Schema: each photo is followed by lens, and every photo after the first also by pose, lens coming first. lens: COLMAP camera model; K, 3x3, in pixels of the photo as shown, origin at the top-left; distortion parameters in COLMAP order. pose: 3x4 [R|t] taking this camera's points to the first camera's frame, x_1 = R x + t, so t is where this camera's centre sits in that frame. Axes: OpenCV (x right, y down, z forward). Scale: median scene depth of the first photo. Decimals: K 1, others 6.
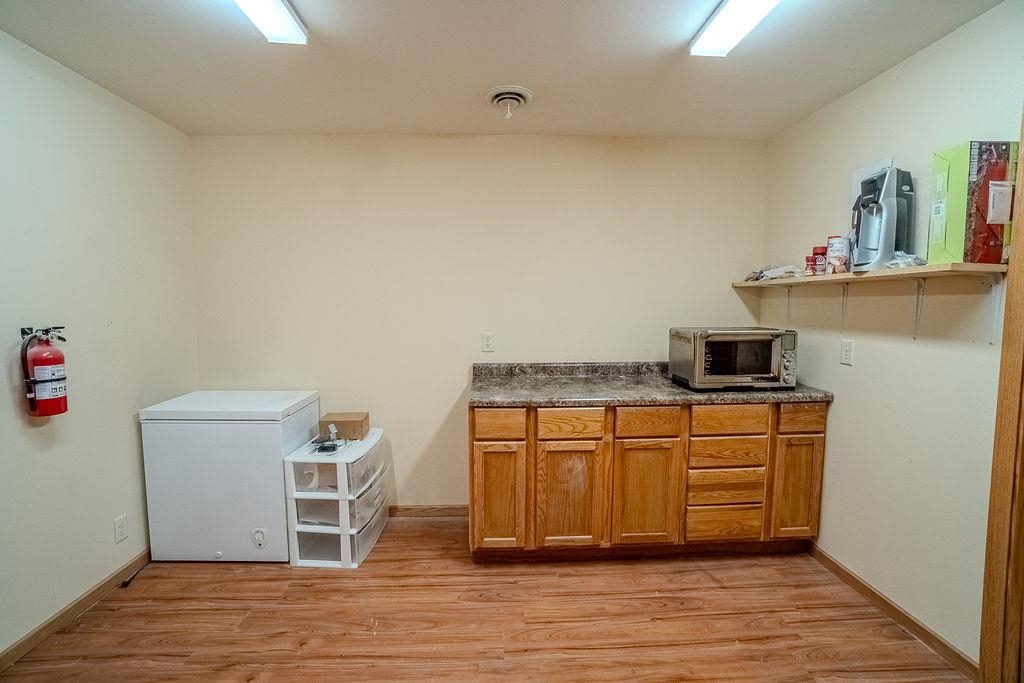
lens RADIAL K [[449.3, 0, 502.9], [0, 449.3, 338.8], [0, 0, 1]] dist [-0.045650, 0.010902]
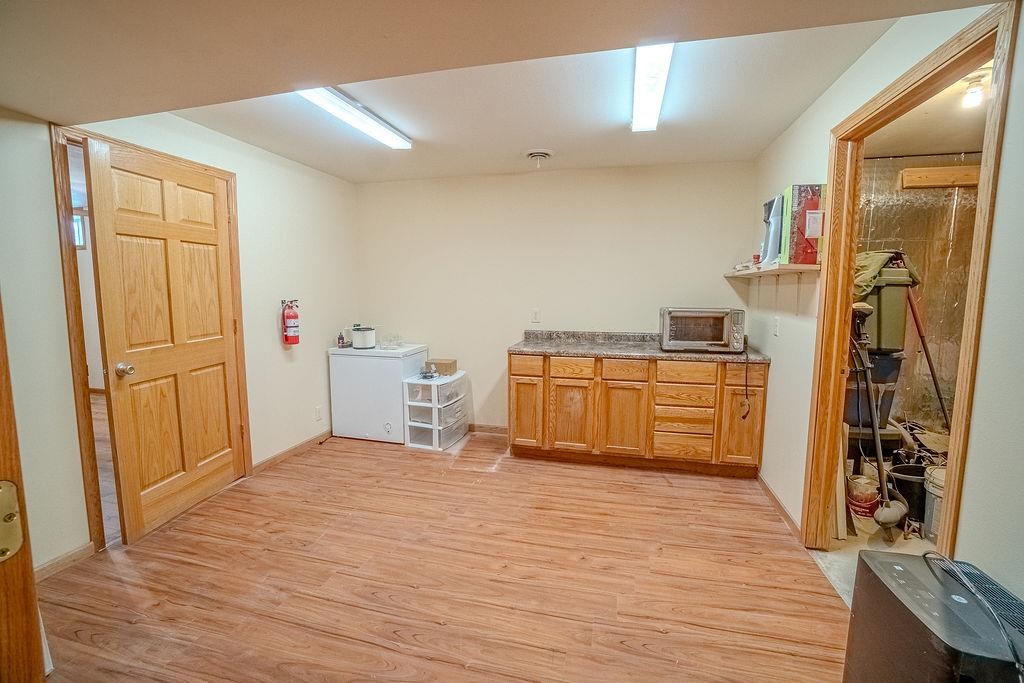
lens RADIAL K [[449.3, 0, 506.6], [0, 449.3, 336.5], [0, 0, 1]] dist [-0.045650, 0.010902]
pose [[0.958714, 0.034599, -0.282260, 0.358272], [-0.026112, 0.999088, 0.033776, 0.035650], [0.283171, -0.025011, 0.958743, -0.514974]]
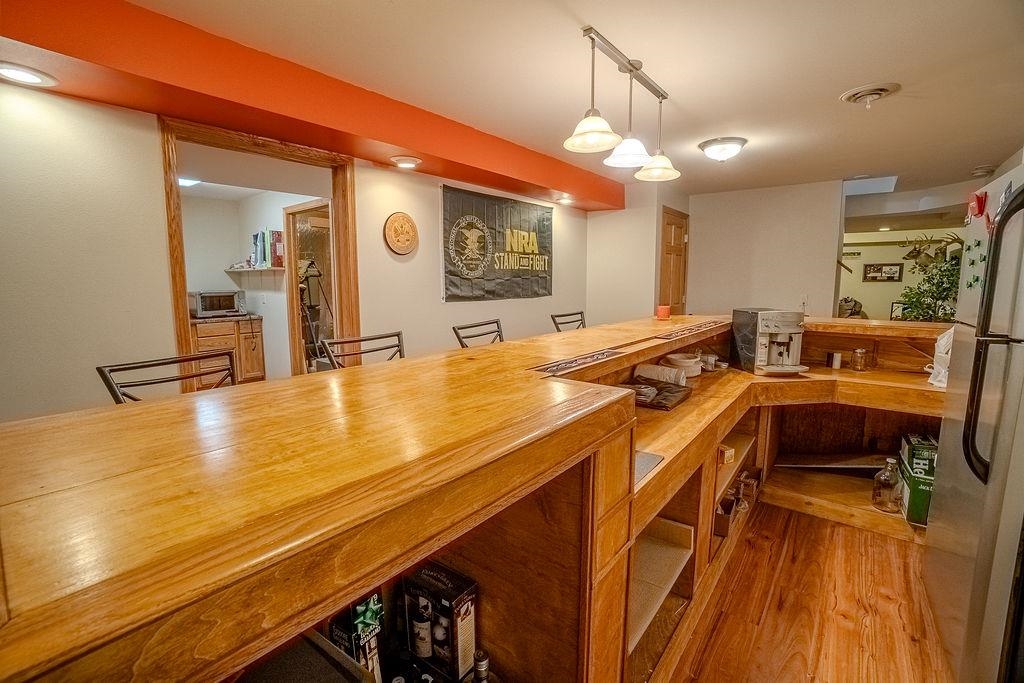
lens RADIAL K [[449.3, 0, 503.6], [0, 449.3, 337.8], [0, 0, 1]] dist [-0.045650, 0.010902]
pose [[0.663327, -0.096697, 0.742056, -0.214948], [0.058005, 0.995277, 0.077844, 0.131840], [-0.746078, -0.008593, 0.665803, -1.681303]]
